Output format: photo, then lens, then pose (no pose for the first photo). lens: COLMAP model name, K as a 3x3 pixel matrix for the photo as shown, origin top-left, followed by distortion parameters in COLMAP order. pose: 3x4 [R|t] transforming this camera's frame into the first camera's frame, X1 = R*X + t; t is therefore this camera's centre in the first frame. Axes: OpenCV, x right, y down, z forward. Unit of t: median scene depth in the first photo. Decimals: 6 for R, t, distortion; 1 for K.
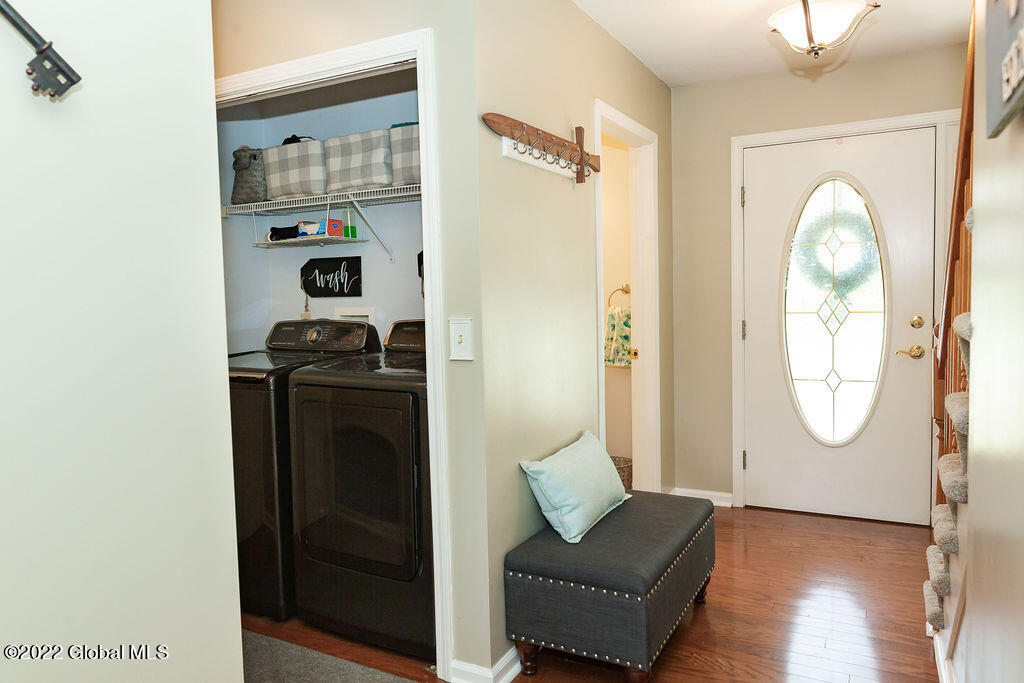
lens RADIAL K [[728.3, 0, 512.0], [0, 728.3, 341.5], [0, 0, 1]] dist [-0.018330, 0.000973]
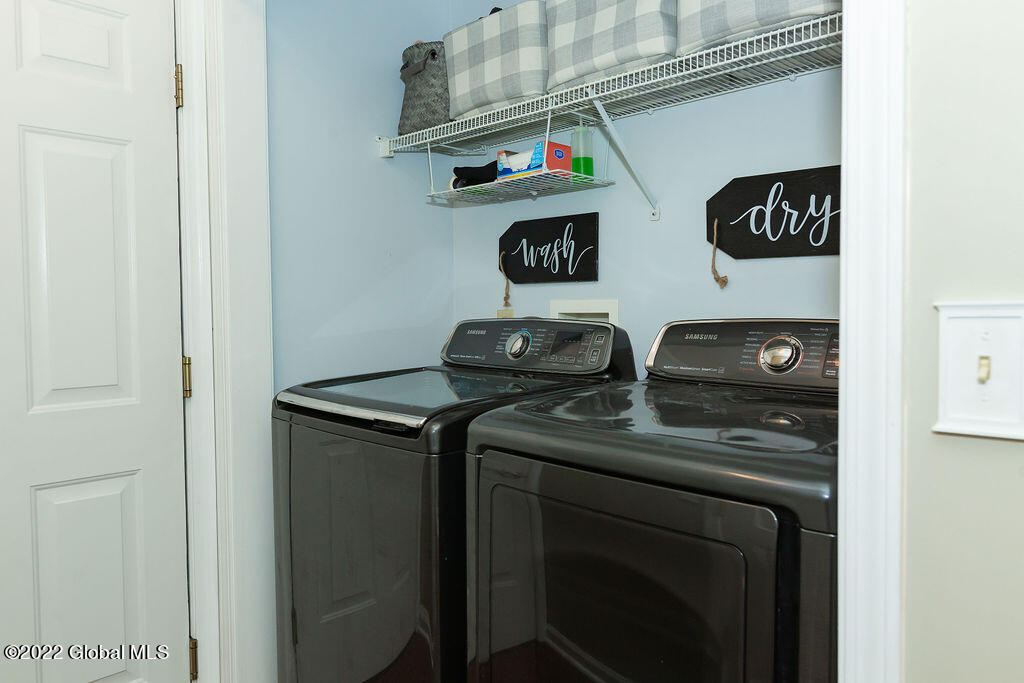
lens RADIAL K [[728.3, 0, 512.0], [0, 728.3, 341.5], [0, 0, 1]] dist [-0.018330, 0.000973]
pose [[0.964270, 0.026490, -0.263592, -0.124913], [-0.031185, 0.999421, -0.013643, -0.002947], [0.263078, 0.021375, 0.964538, 0.443806]]
